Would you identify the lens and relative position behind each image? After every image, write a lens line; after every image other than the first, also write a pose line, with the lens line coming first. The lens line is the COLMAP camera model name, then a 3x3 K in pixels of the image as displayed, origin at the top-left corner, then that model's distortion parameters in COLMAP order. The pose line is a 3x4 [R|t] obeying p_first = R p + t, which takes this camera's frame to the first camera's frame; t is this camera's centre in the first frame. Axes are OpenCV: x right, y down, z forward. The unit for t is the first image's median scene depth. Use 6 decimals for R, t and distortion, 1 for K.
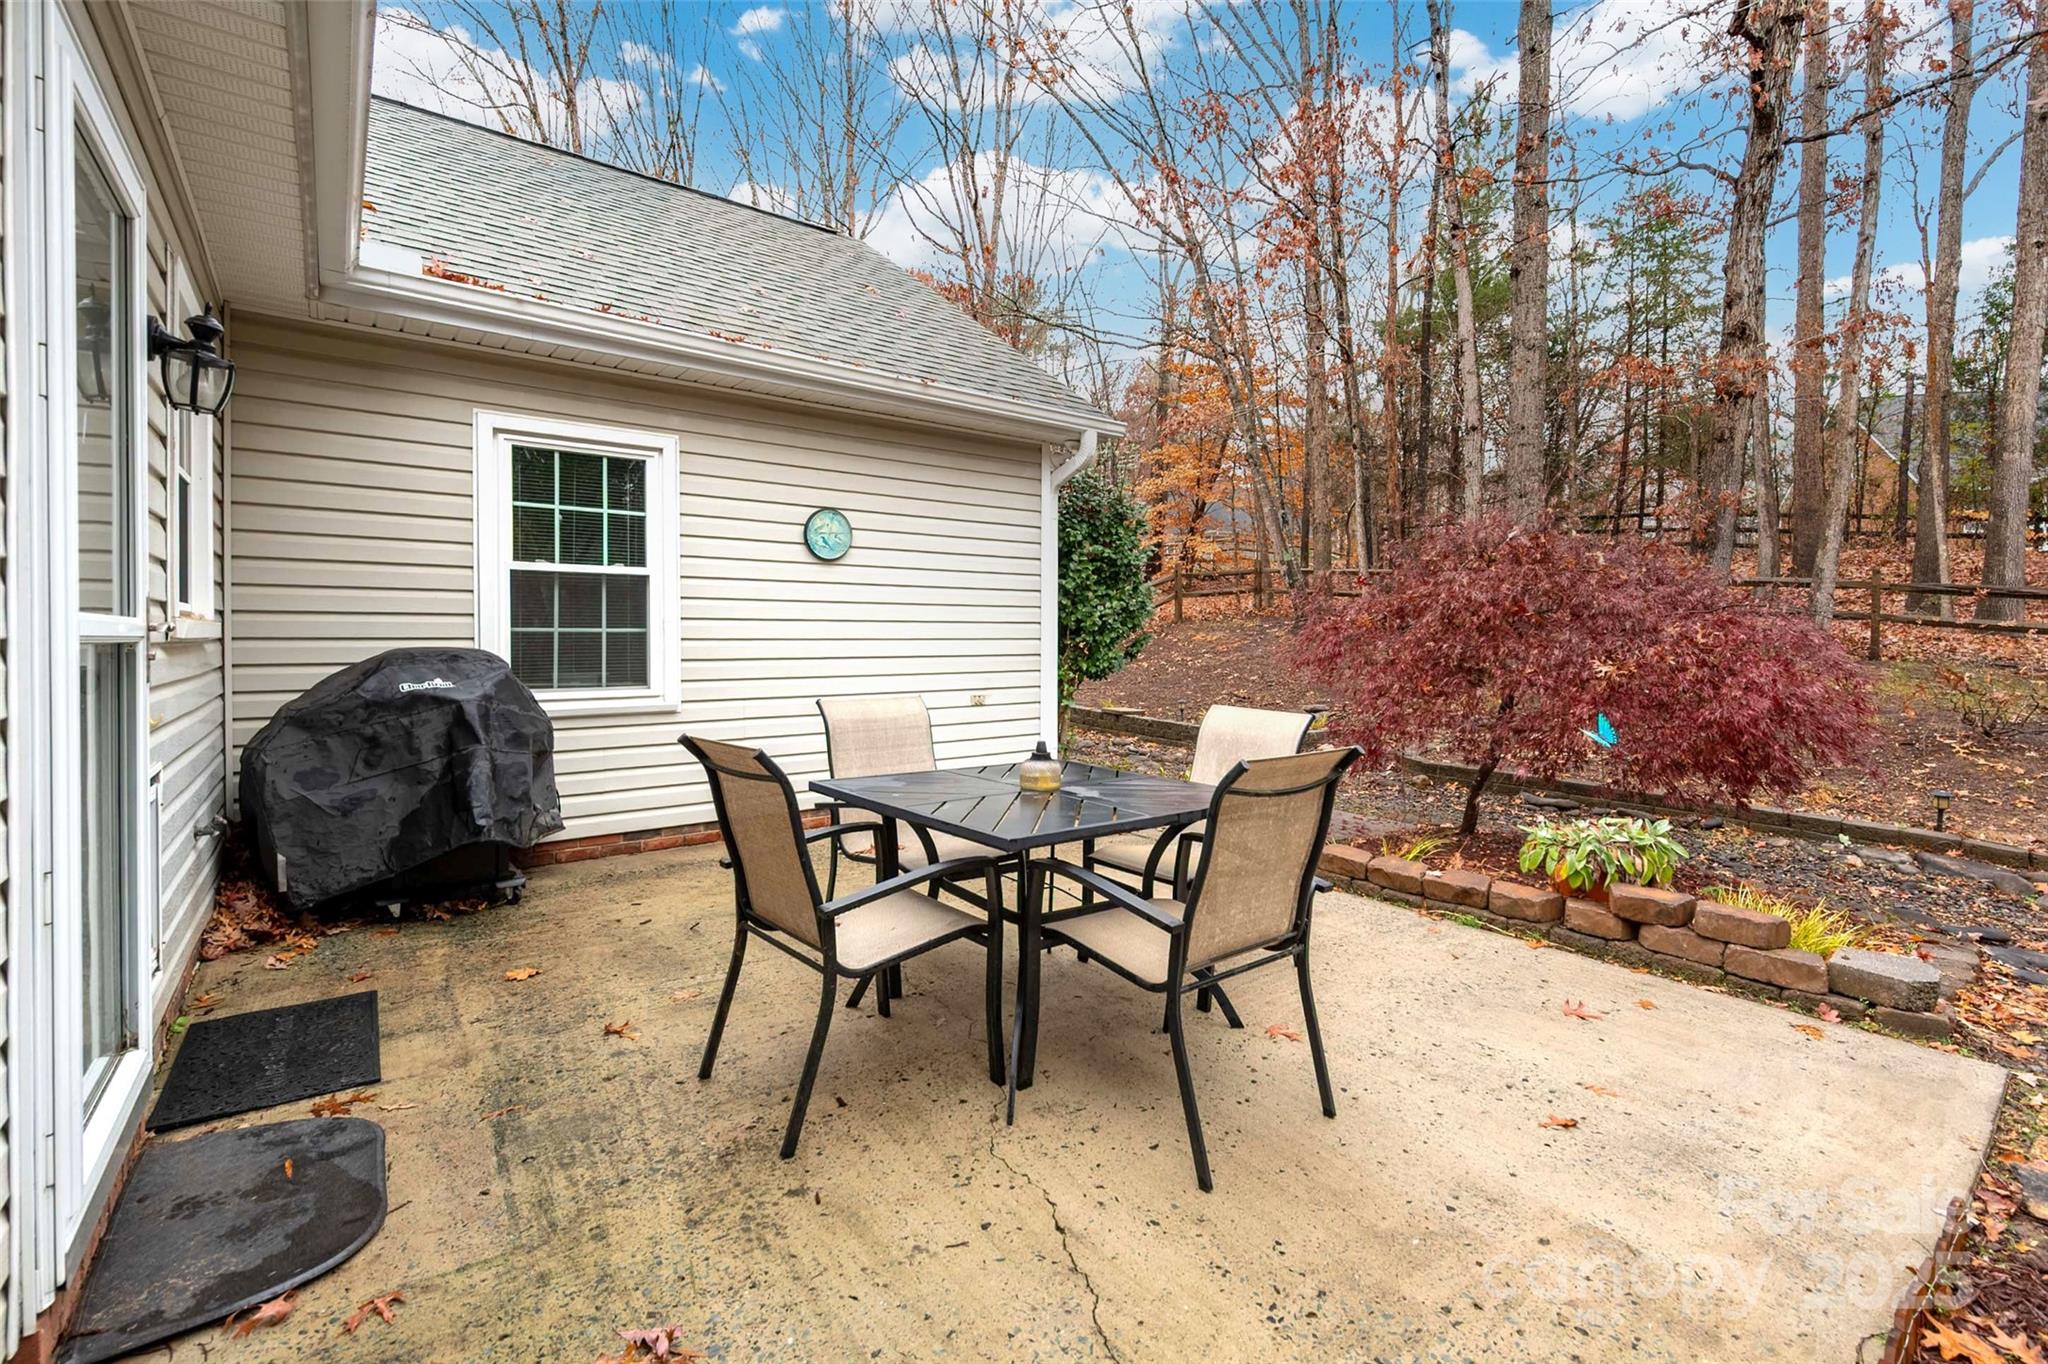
lens RADIAL K [[911.7, 0, 1030.7], [0, 911.7, 647.2], [0, 0, 1]] dist [-0.001671, 0.000124]
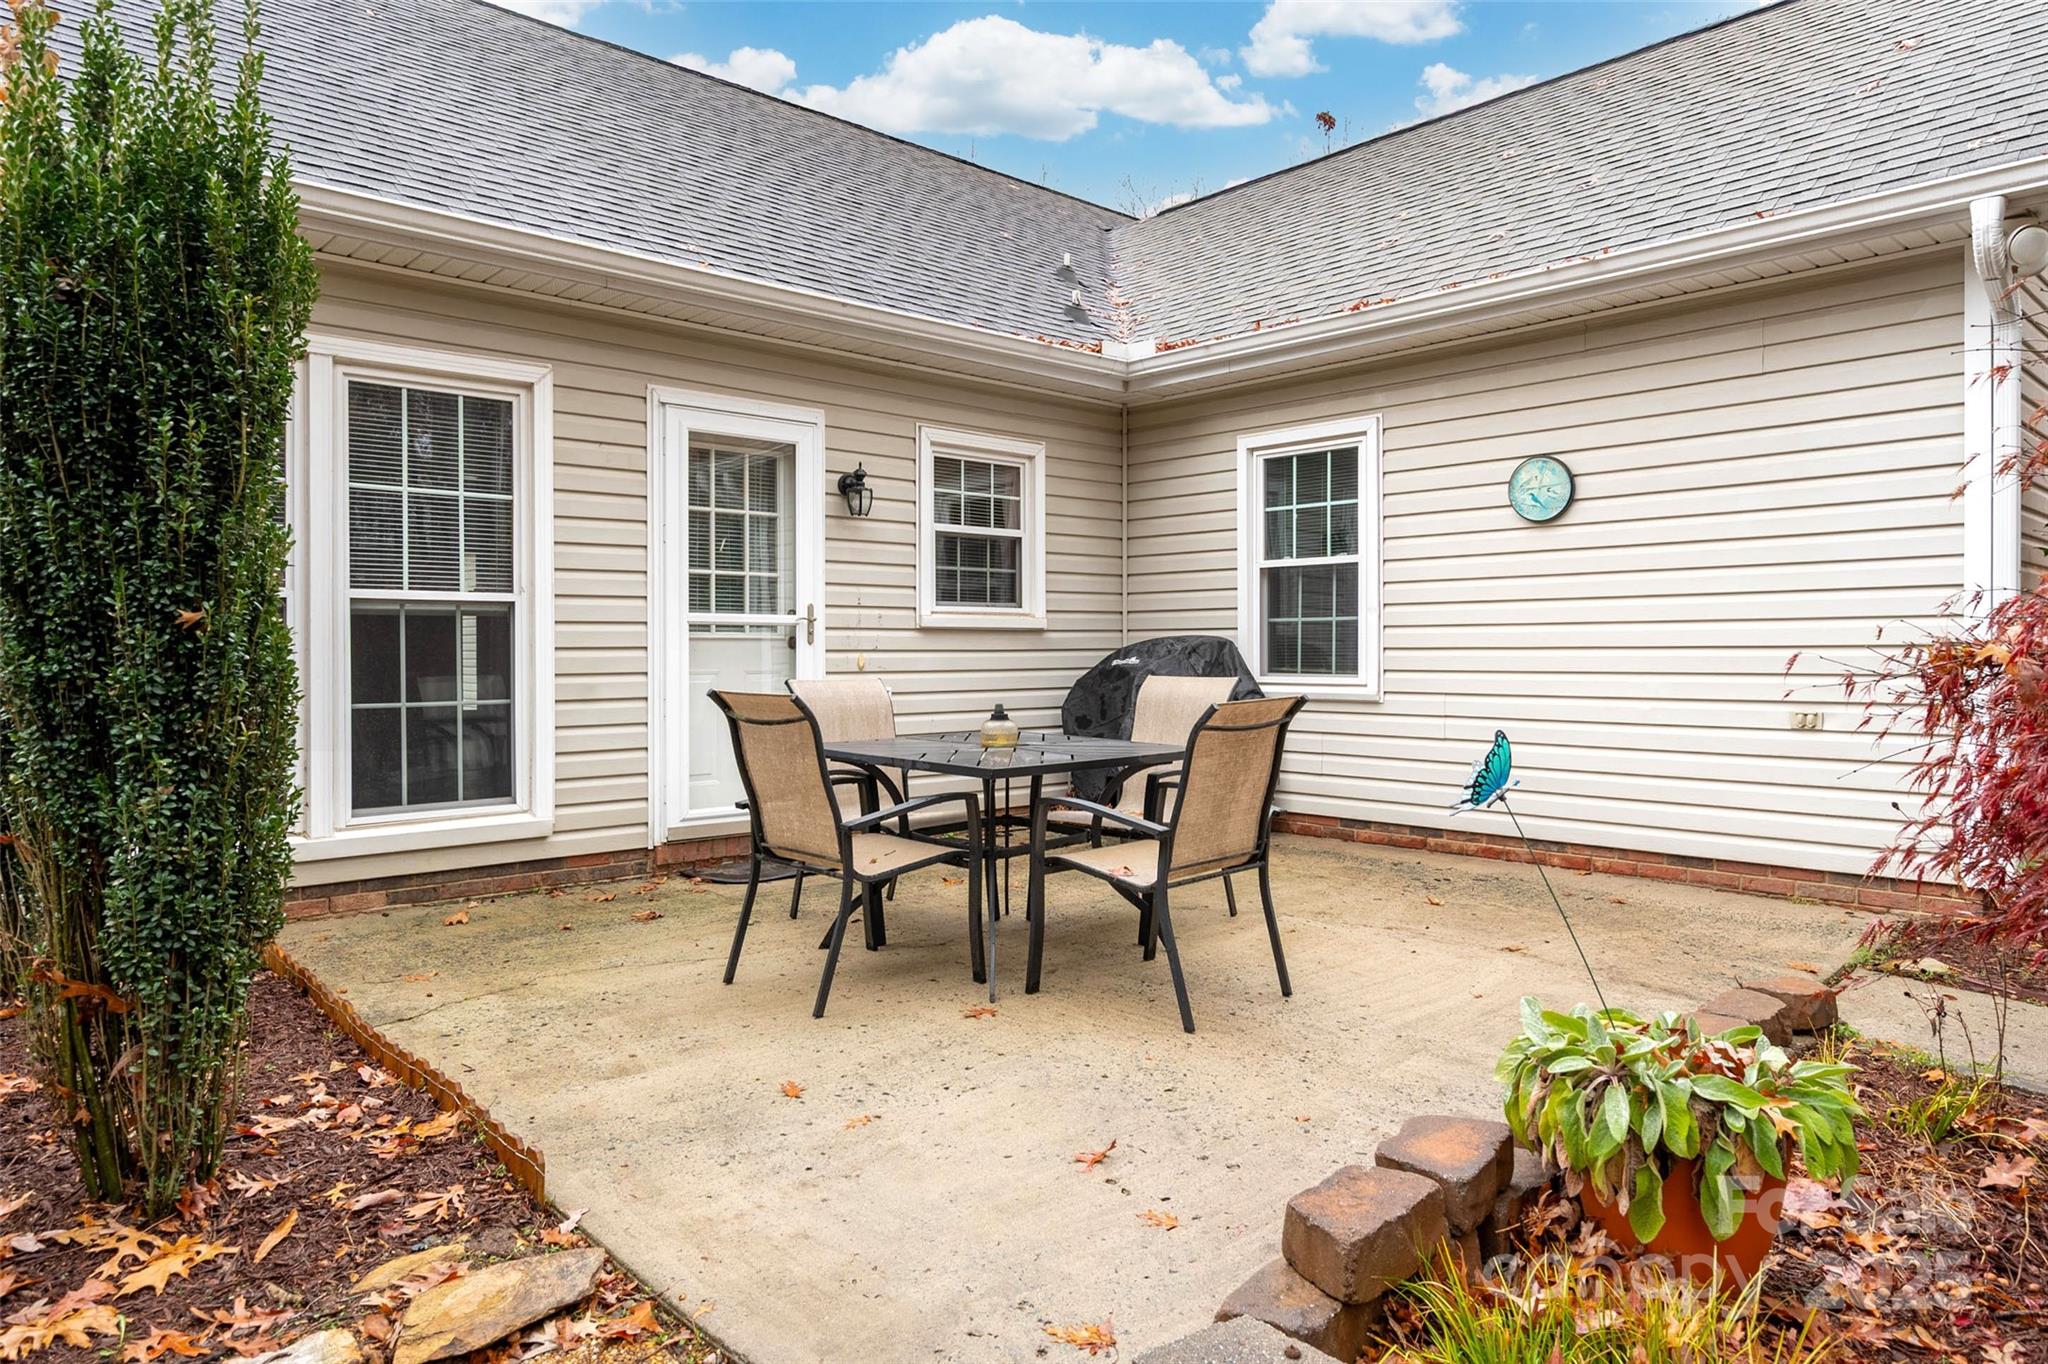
lens RADIAL K [[1241.9, 0, 1024.0], [0, 1241.9, 682.0], [0, 0, 1]] dist [-0.003835, -0.000406]
pose [[0.082010, 0.022929, -0.996368, 0.940810], [-0.010245, 0.999702, 0.022163, 0.025900], [0.996579, 0.008391, 0.082220, 0.556188]]
